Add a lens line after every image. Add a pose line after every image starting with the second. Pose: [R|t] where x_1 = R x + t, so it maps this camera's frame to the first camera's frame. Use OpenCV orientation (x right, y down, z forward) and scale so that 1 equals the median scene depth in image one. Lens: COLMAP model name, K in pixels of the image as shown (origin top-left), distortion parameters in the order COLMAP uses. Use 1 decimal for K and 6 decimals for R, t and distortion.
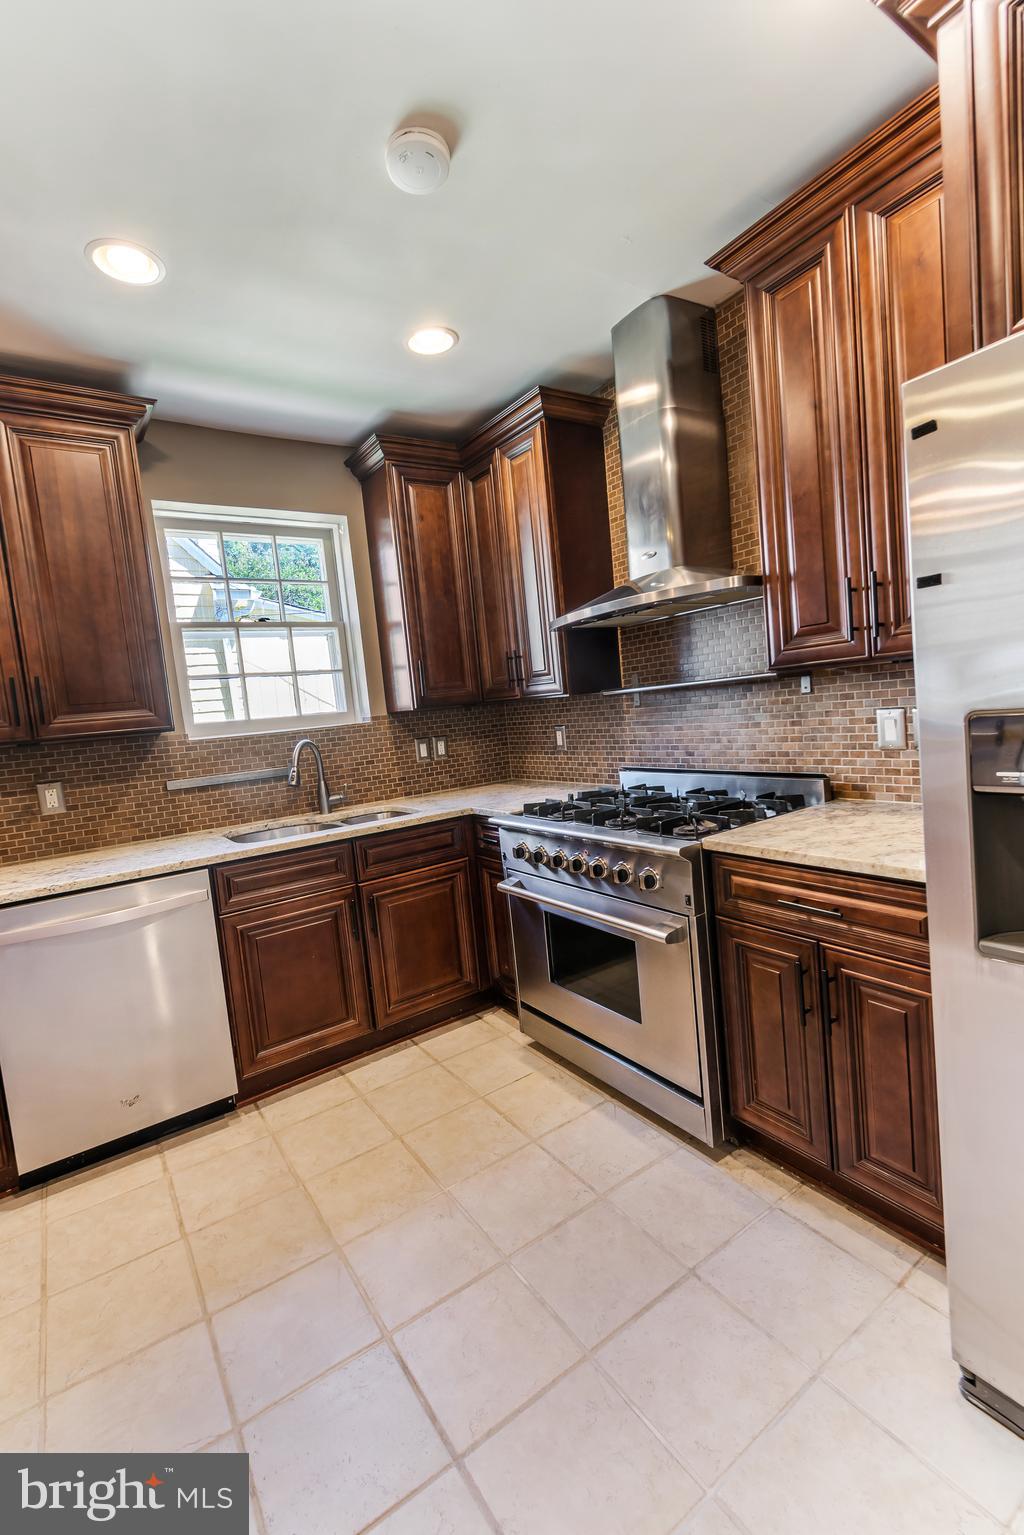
lens RADIAL K [[692.7, 0, 509.3], [0, 692.7, 771.6], [0, 0, 1]] dist [0.013826, -0.004497]
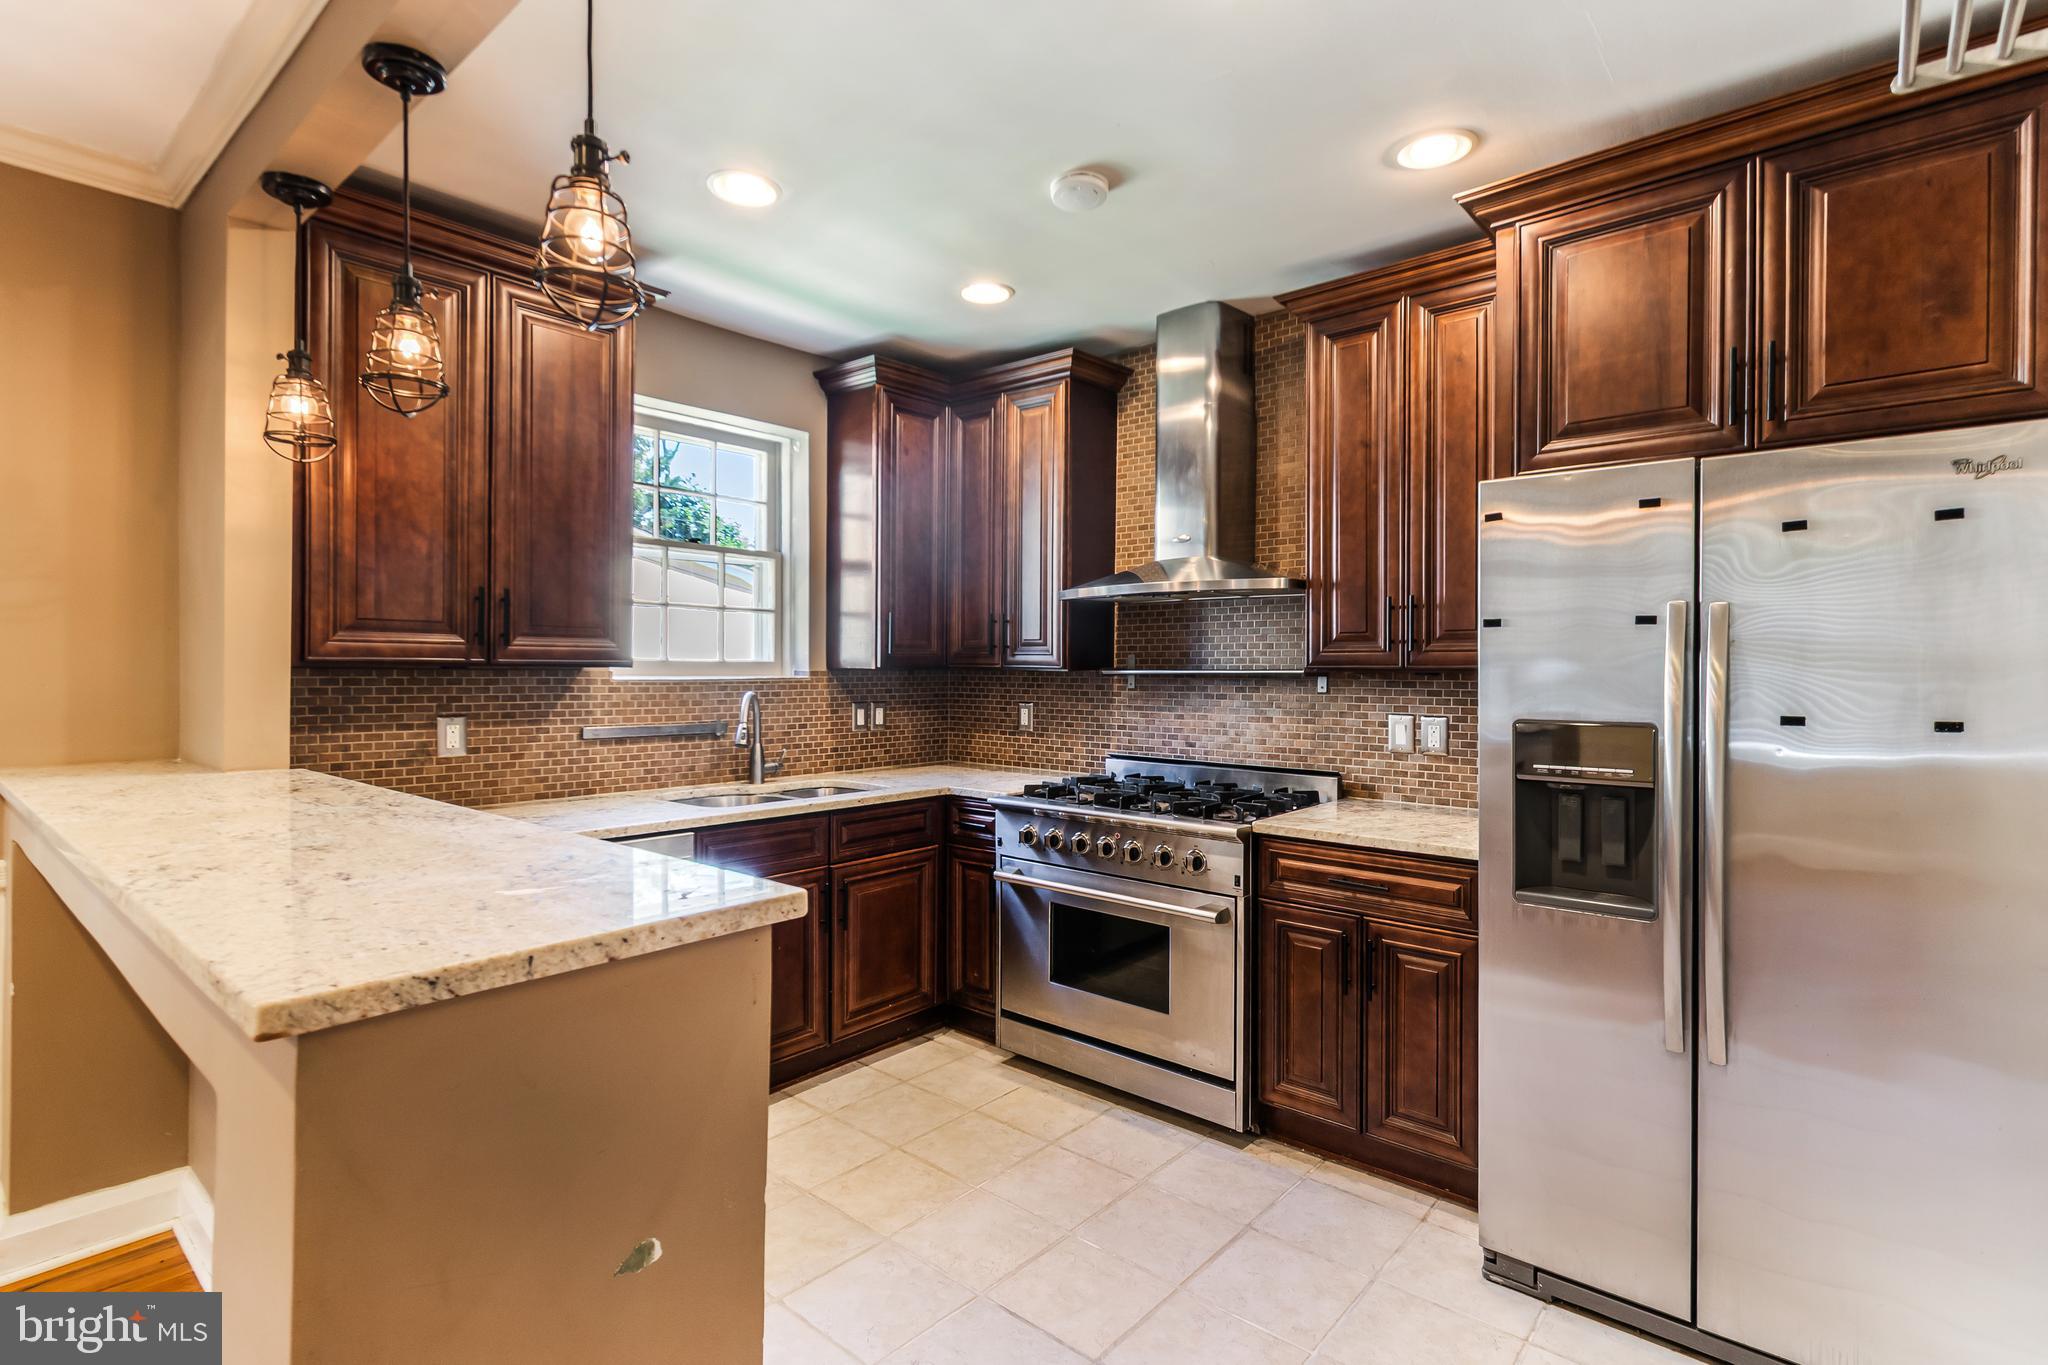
lens RADIAL K [[1015.1, 0, 1021.3], [0, 1015.1, 677.4], [0, 0, 1]] dist [0.009277, -0.000007]
pose [[0.961650, 0.096475, 0.256754, -0.374825], [-0.071583, 0.991934, -0.104609, 0.051462], [-0.264775, 0.082218, 0.960799, -0.317831]]
